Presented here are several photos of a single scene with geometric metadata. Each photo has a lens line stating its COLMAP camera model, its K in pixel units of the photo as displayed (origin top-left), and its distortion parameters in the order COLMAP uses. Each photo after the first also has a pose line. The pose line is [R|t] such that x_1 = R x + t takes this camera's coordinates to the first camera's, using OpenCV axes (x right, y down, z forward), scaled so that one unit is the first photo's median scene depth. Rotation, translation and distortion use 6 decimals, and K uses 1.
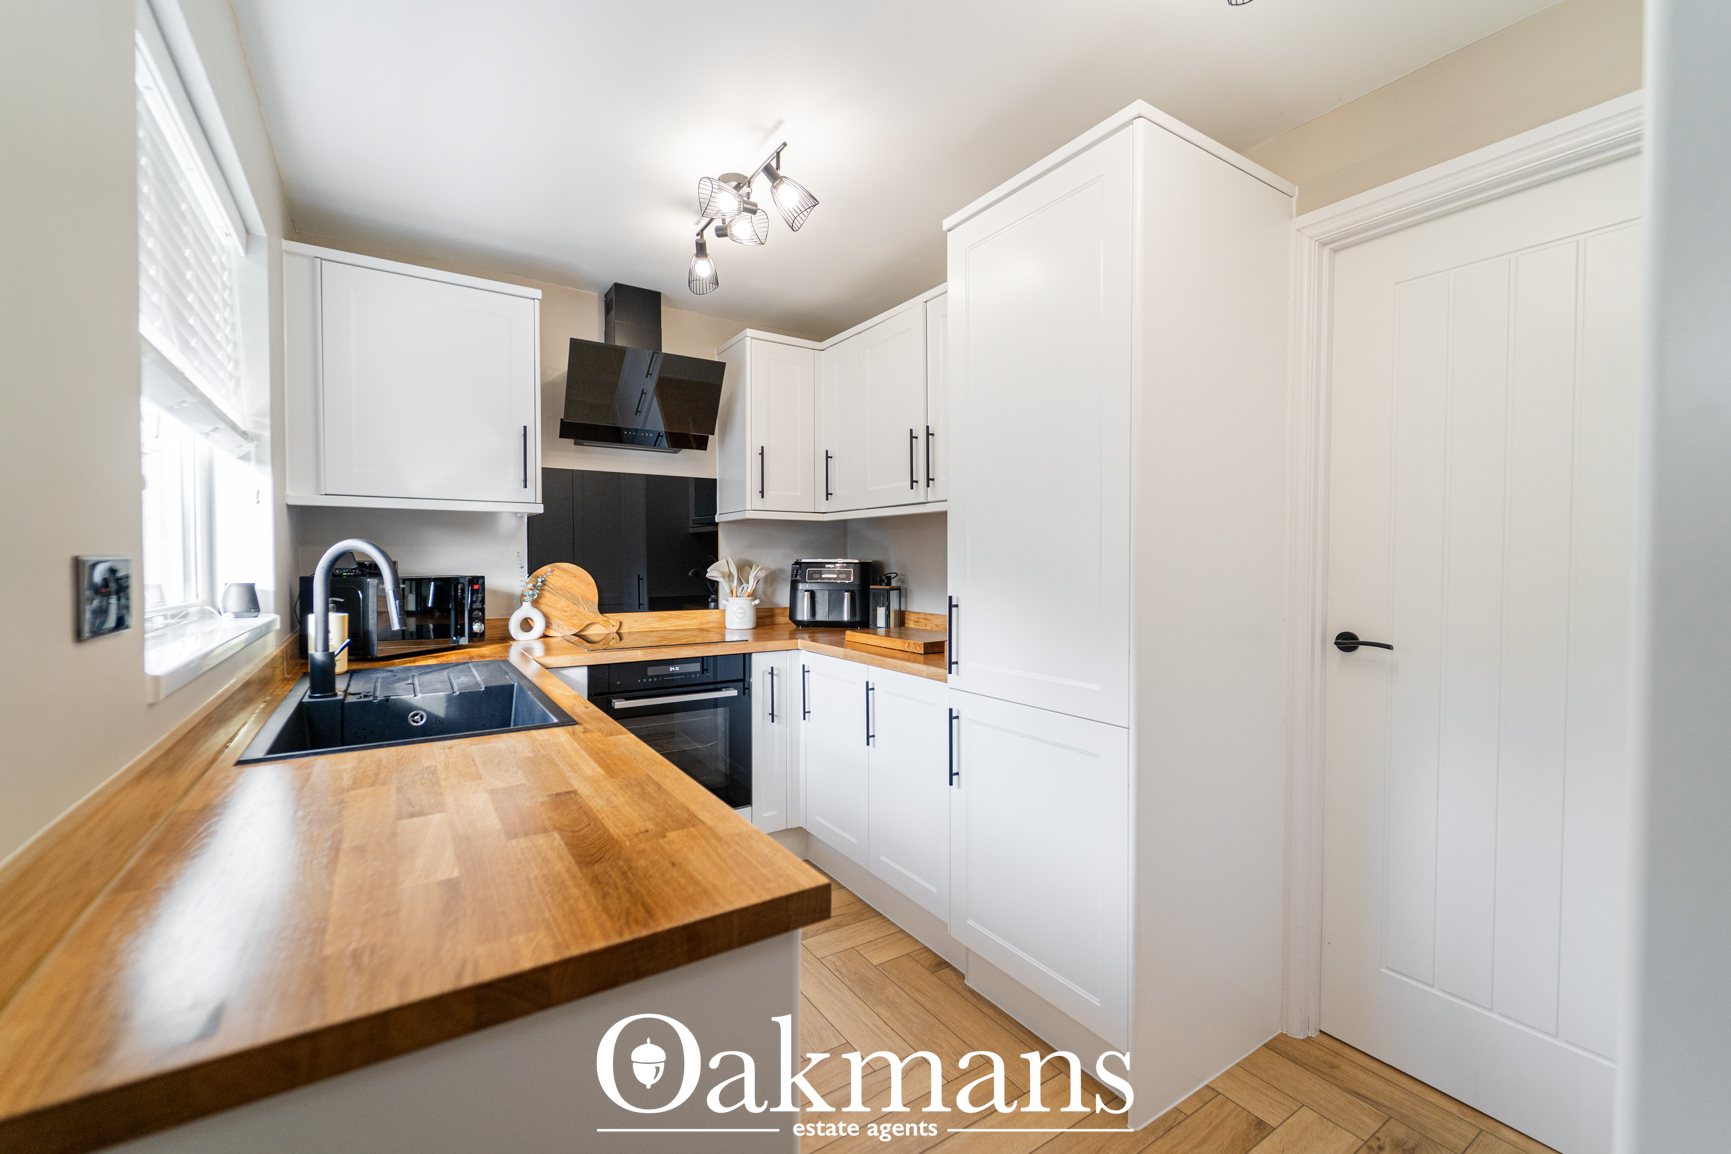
lens RADIAL K [[714.1, 0, 861.5], [0, 714.1, 575.0], [0, 0, 1]] dist [-0.001560, -0.000731]
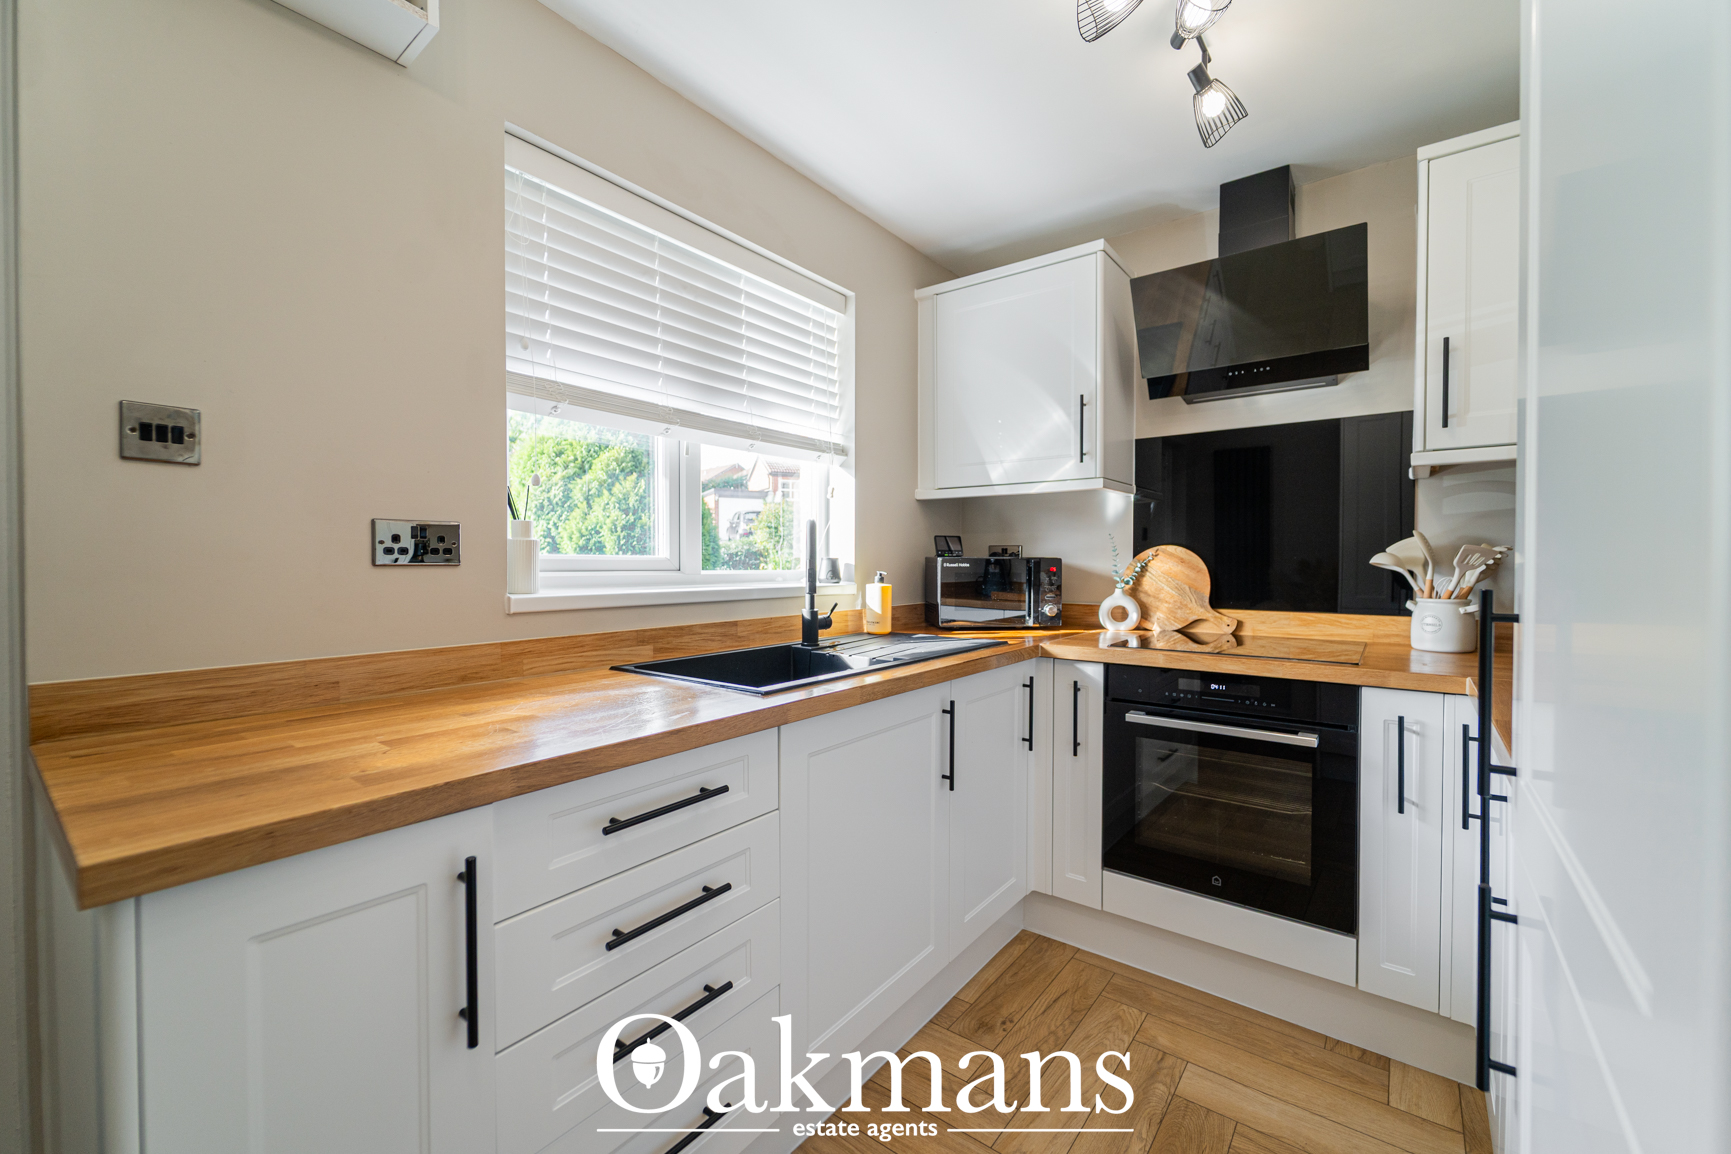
lens RADIAL K [[702.4, 0, 861.8], [0, 702.4, 568.9], [0, 0, 1]] dist [-0.000675, -0.000224]
pose [[0.328282, 0.010902, -0.944517, 0.258667], [-0.021691, 0.999757, 0.004001, 0.015848], [0.944331, 0.019174, 0.328438, 0.385958]]
